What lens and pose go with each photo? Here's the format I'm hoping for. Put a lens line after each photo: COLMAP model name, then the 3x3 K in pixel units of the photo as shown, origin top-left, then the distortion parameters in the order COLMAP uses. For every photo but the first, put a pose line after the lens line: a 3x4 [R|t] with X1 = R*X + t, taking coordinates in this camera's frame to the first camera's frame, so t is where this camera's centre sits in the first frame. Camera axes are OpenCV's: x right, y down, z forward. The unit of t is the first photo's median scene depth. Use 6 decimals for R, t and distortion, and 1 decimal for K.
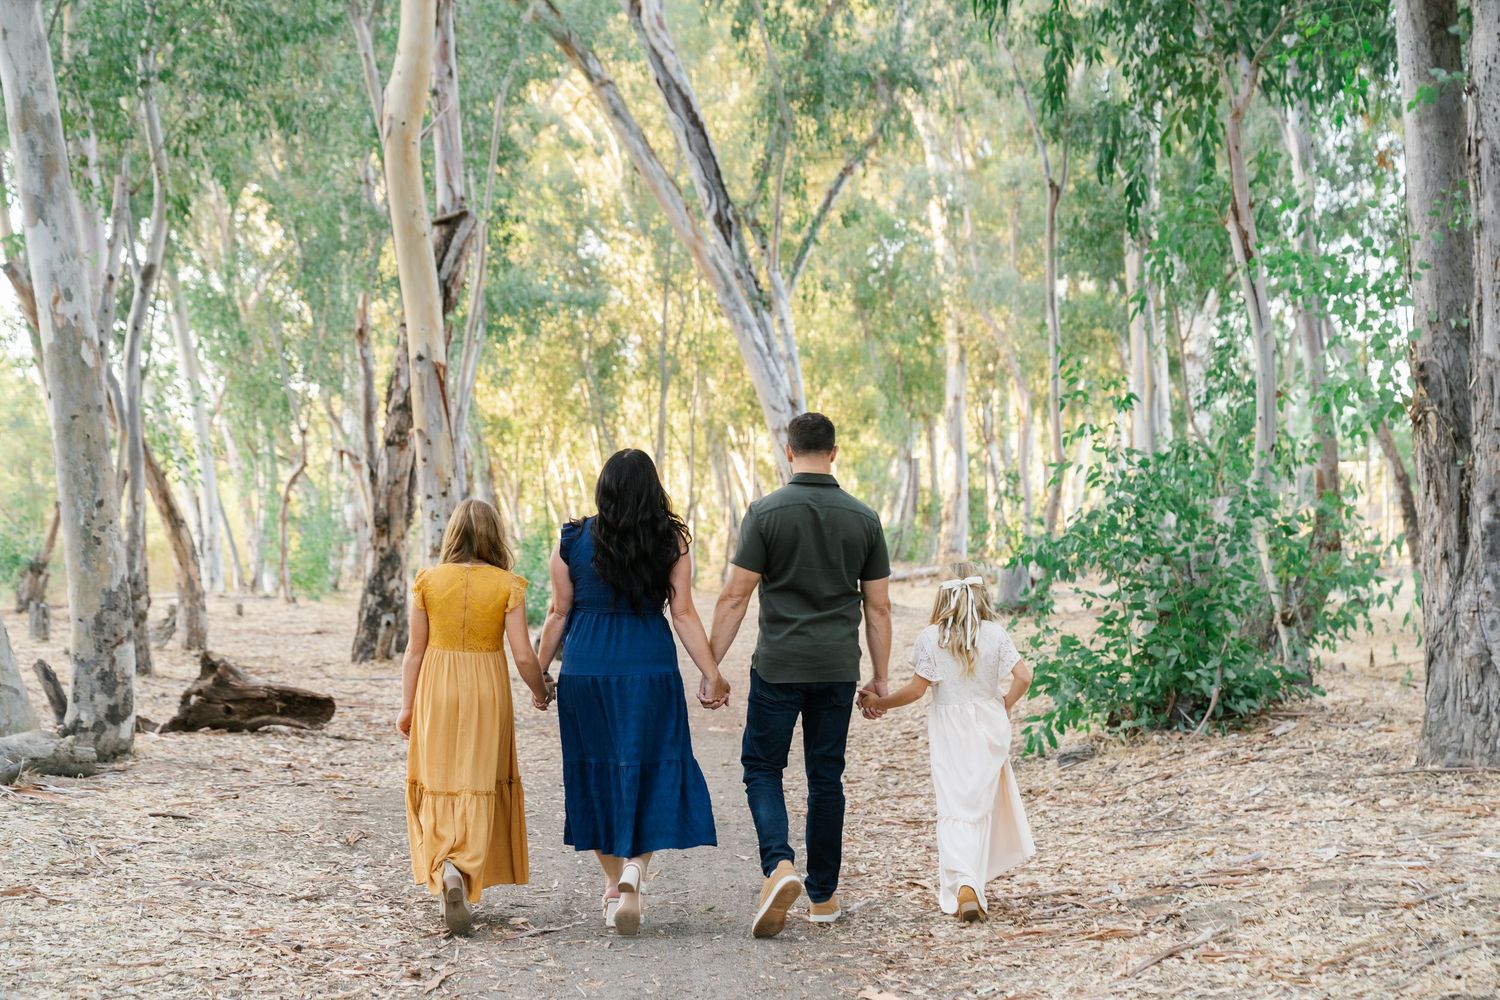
lens RADIAL K [[2299.1, 0, 721.1], [0, 2299.1, 500.4], [0, 0, 1]] dist [-0.001543, -0.014523]
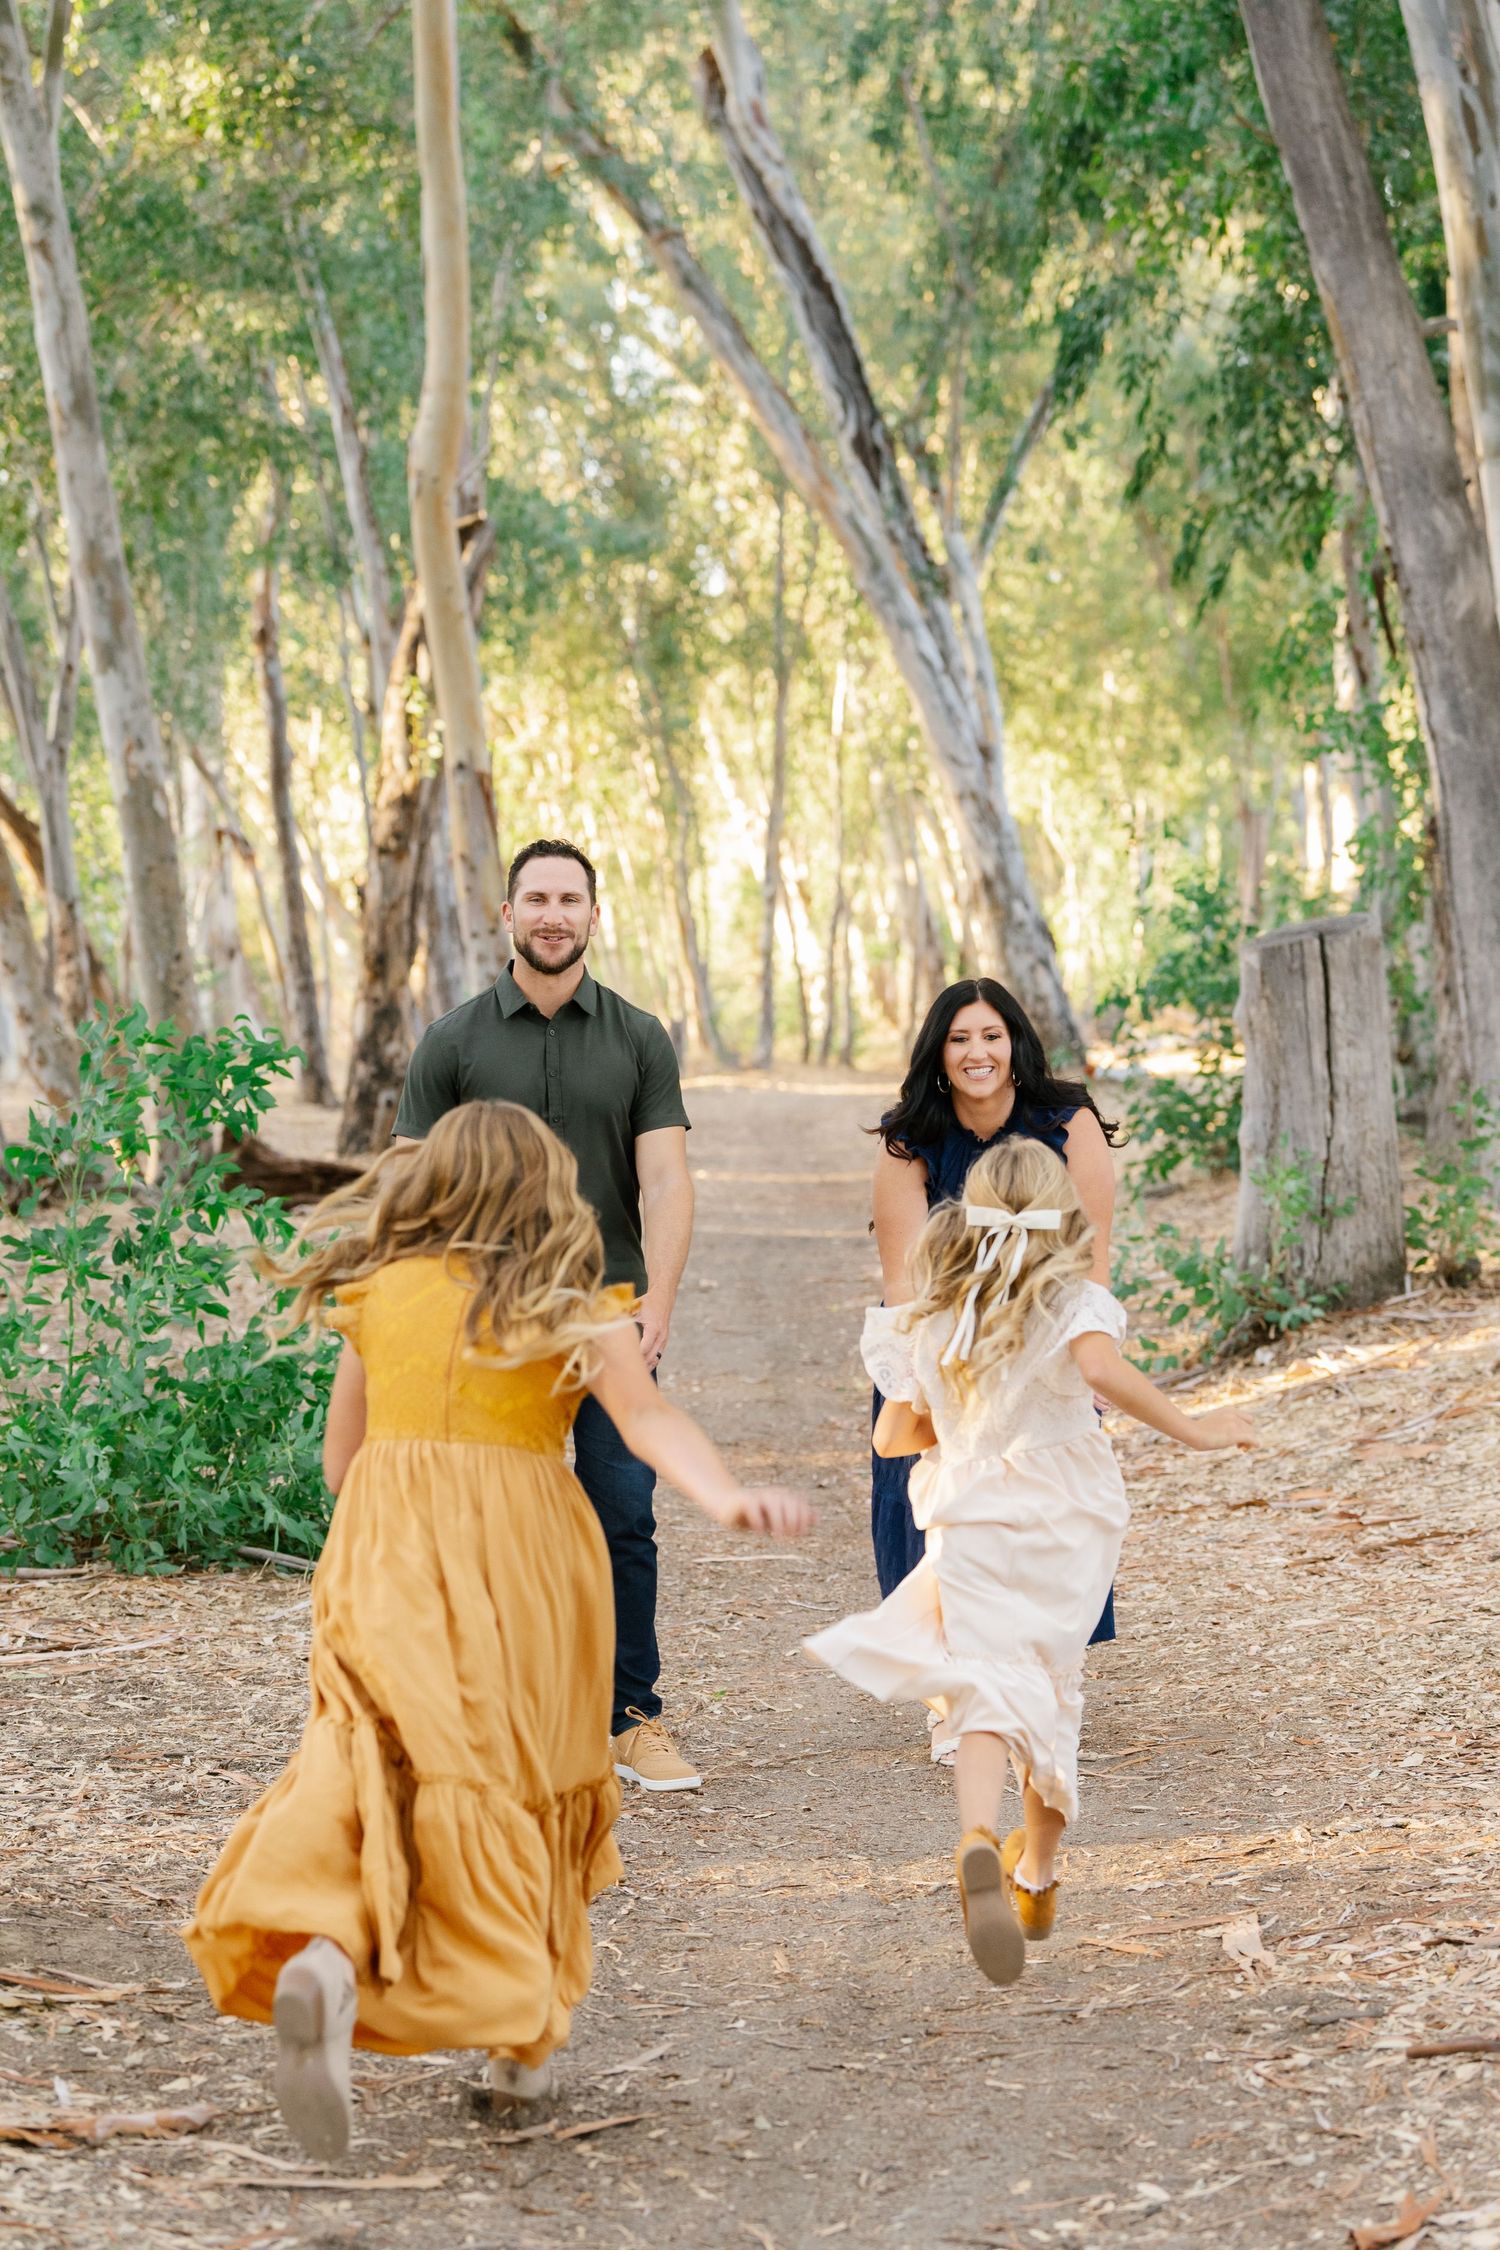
lens RADIAL K [[5376.1, 0, 750.0], [0, 5376.1, 1125.0], [0, 0, 1]] dist [0.121357, 0.134911]
pose [[0.999282, -0.014257, -0.035114, 0.022011], [0.015868, 0.998814, 0.046040, -0.012102], [0.034416, -0.046564, 0.998322, -0.535073]]
